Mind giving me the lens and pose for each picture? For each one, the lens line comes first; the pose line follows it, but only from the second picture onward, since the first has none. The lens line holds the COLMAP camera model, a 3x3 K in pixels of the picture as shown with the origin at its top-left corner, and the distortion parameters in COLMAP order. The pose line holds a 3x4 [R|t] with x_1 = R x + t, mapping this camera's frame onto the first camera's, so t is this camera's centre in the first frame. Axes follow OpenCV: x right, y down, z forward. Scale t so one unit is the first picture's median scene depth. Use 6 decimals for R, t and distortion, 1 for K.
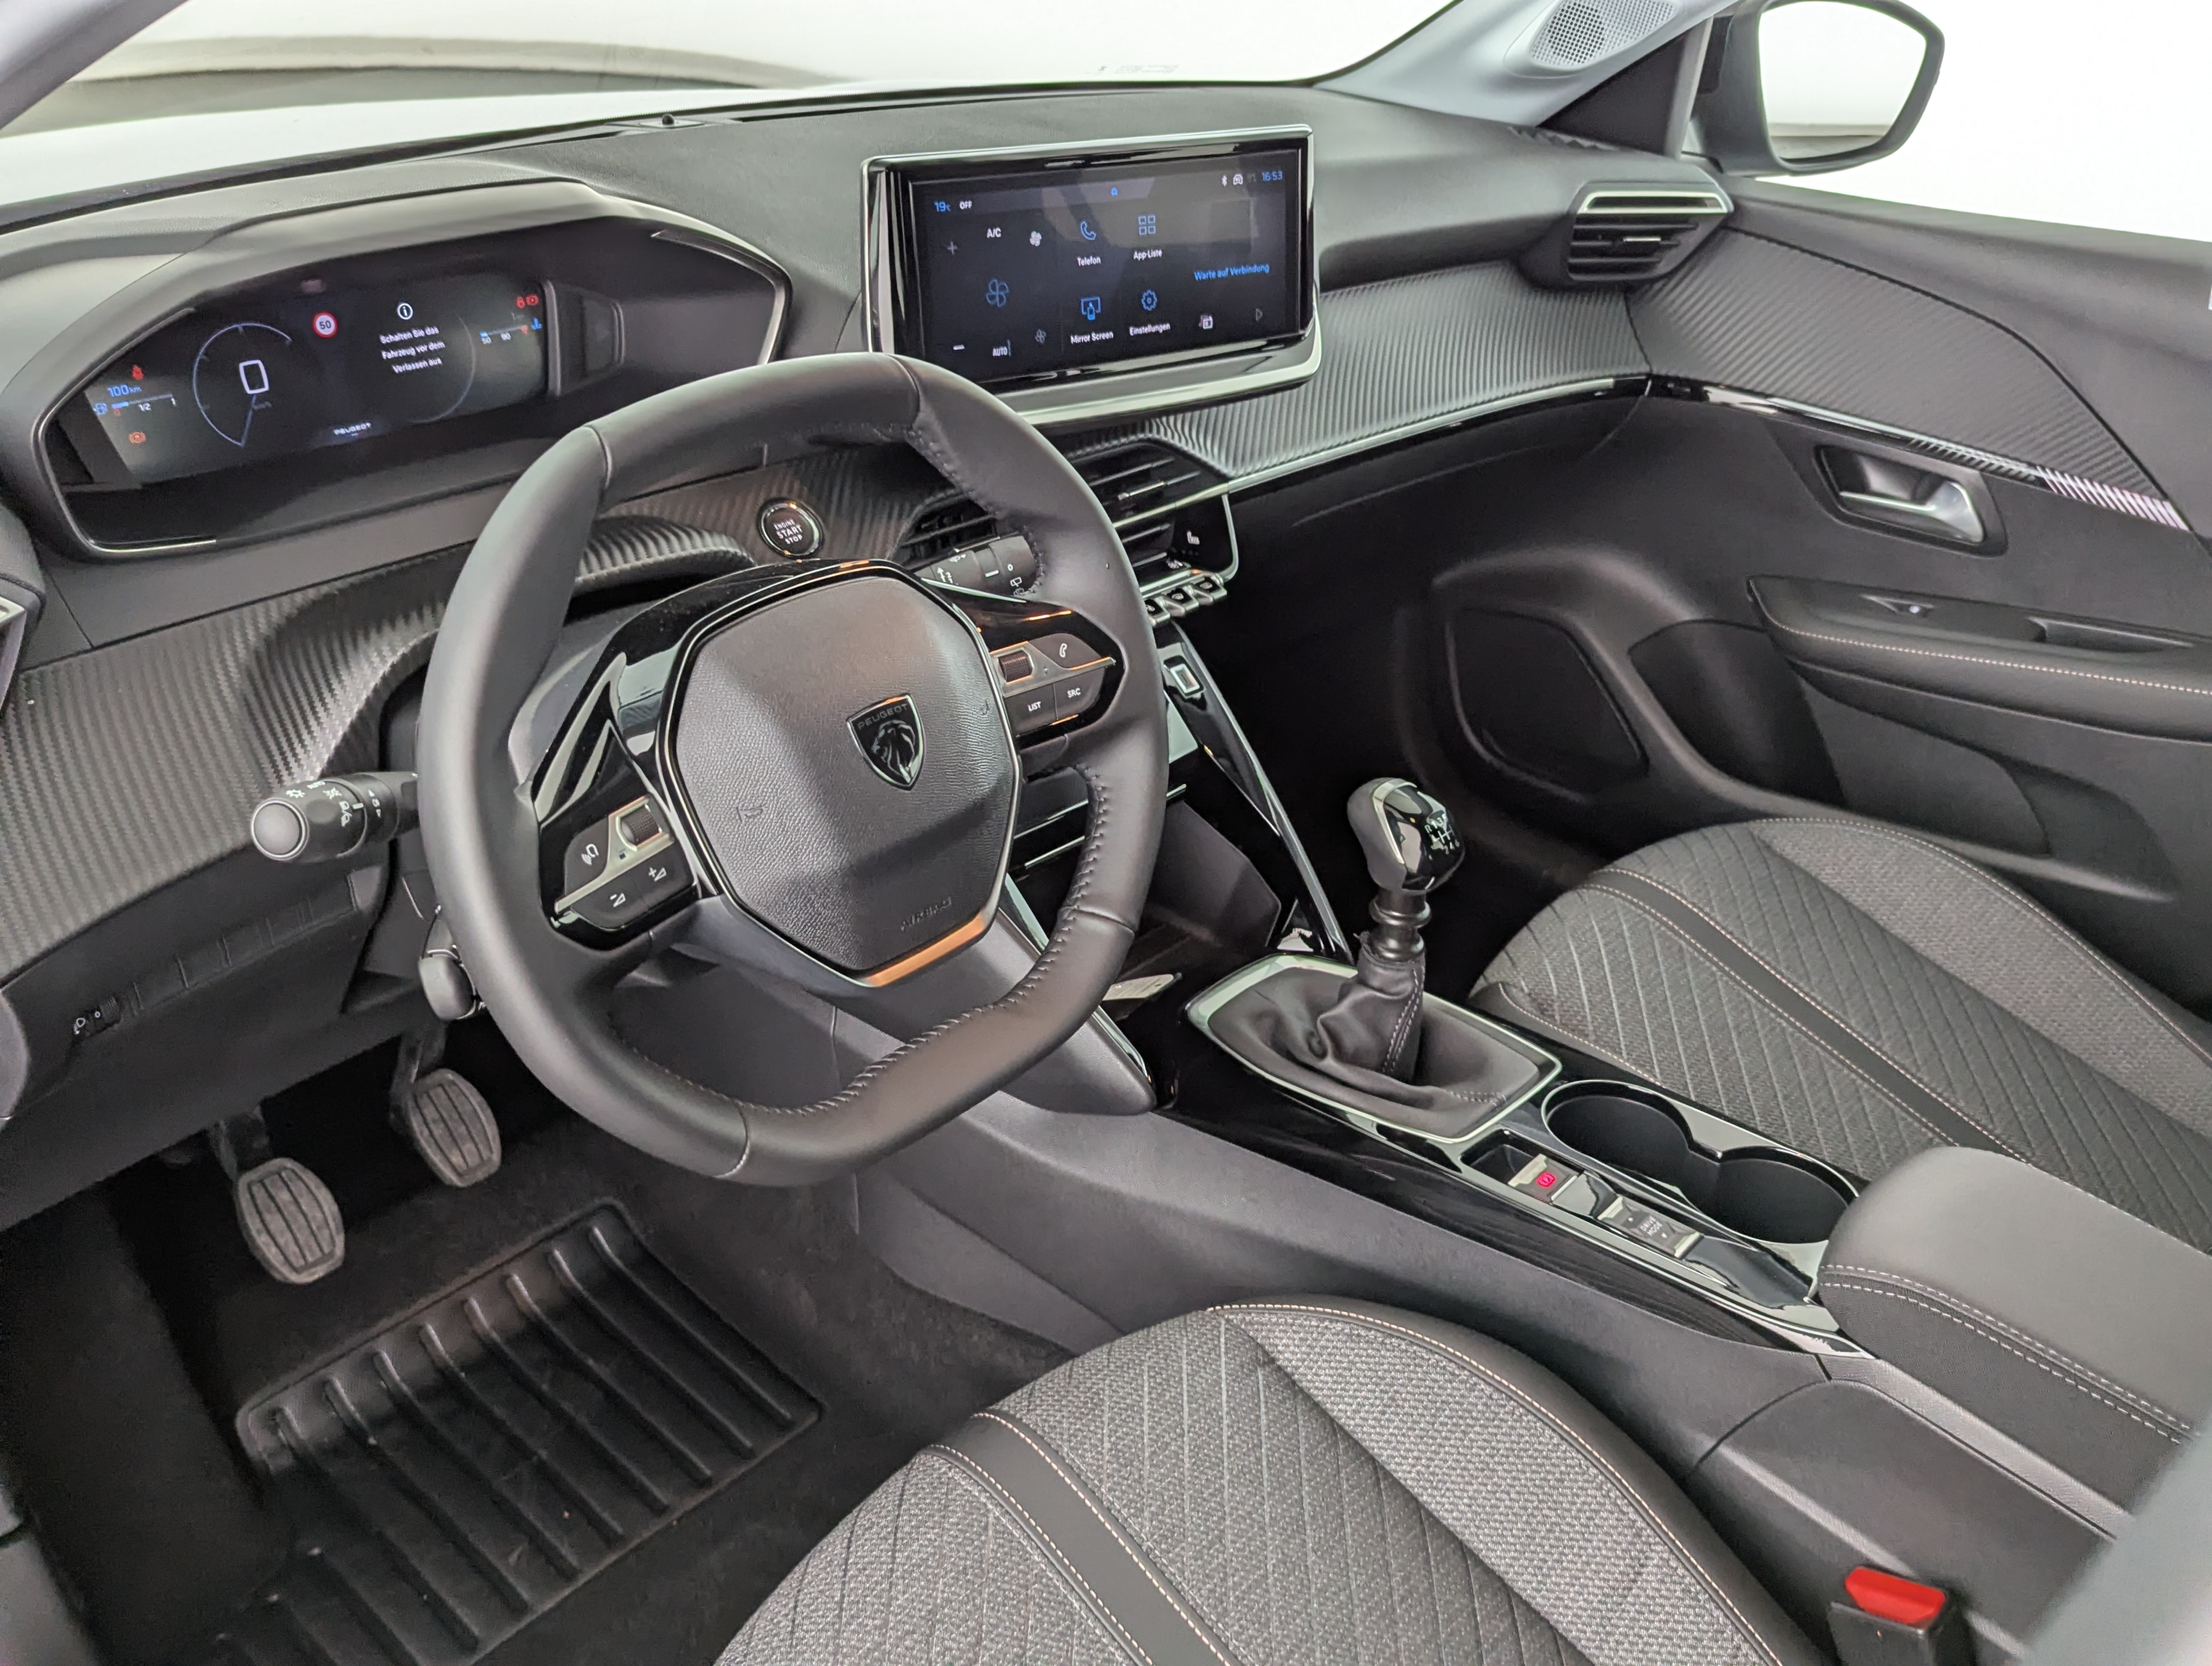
lens RADIAL K [[1974.1, 0, 1113.7], [0, 1974.1, 836.7], [0, 0, 1]] dist [0.084515, -0.083887]
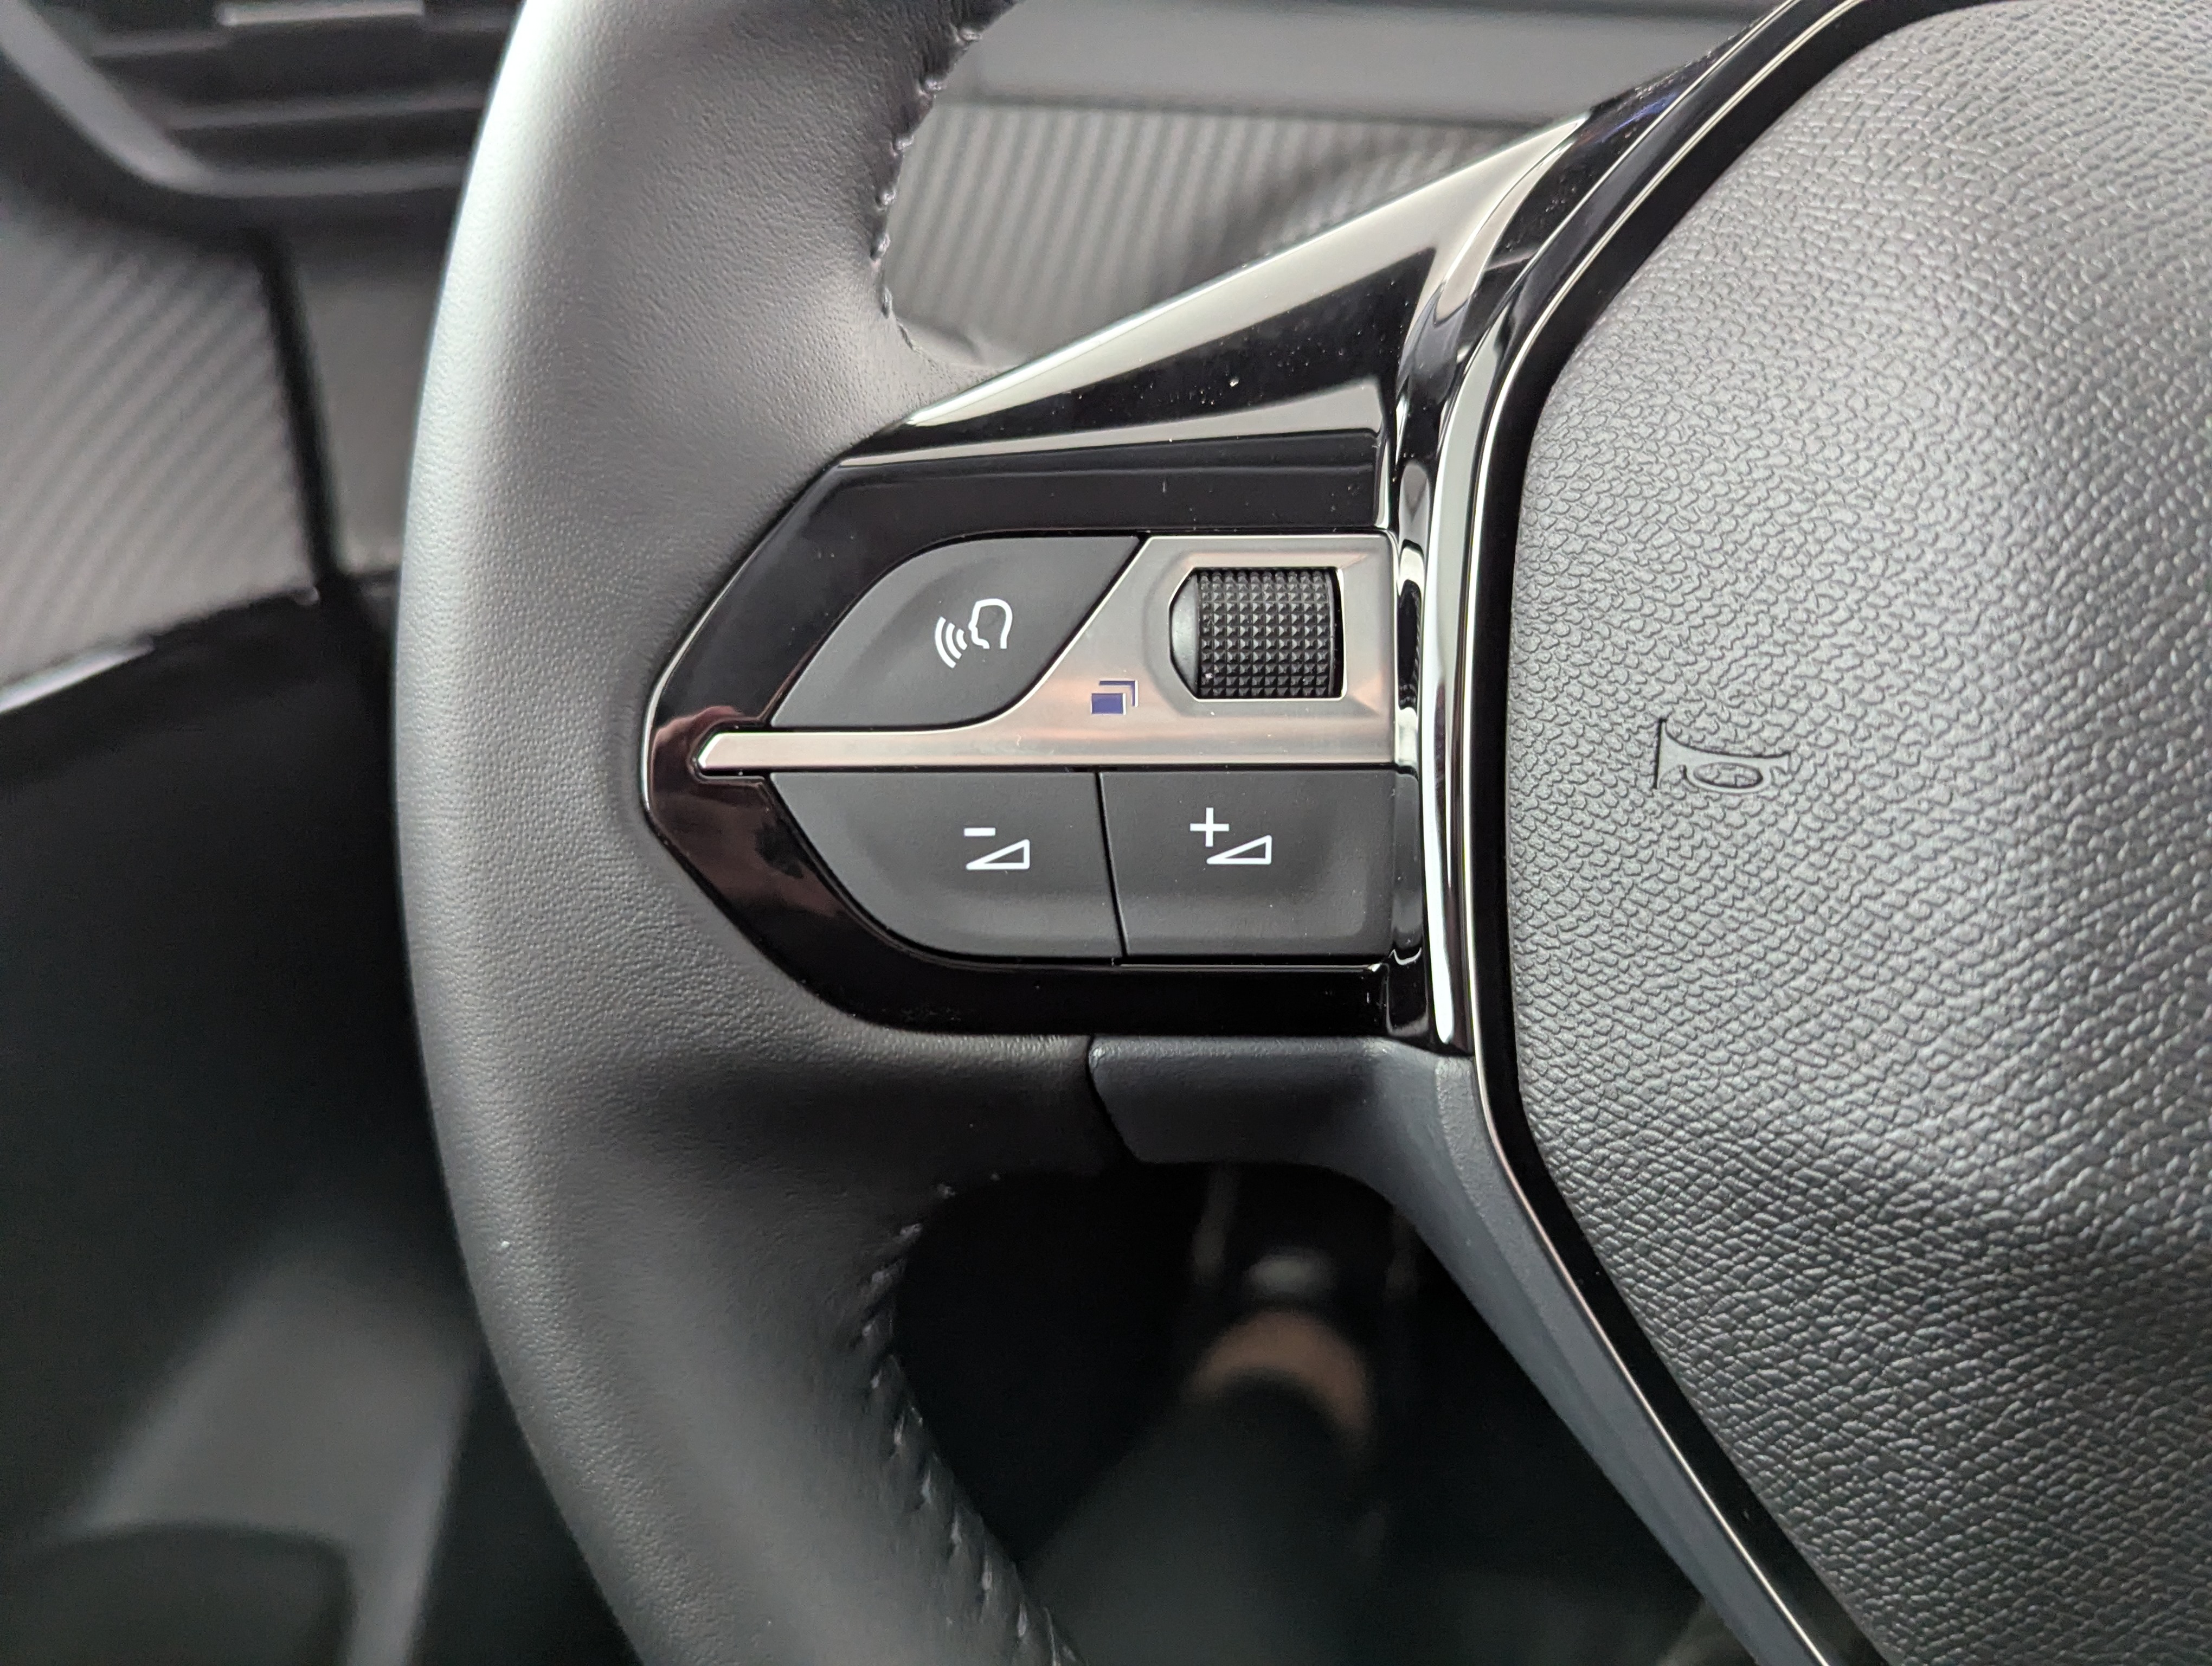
lens RADIAL K [[1974.1, 0, 1113.7], [0, 1974.1, 836.7], [0, 0, 1]] dist [0.084515, -0.083887]
pose [[0.574260, 0.363907, -0.733346, -0.043614], [-0.413752, 0.901963, 0.123583, -0.003767], [0.706423, 0.232455, 0.668529, 0.564375]]
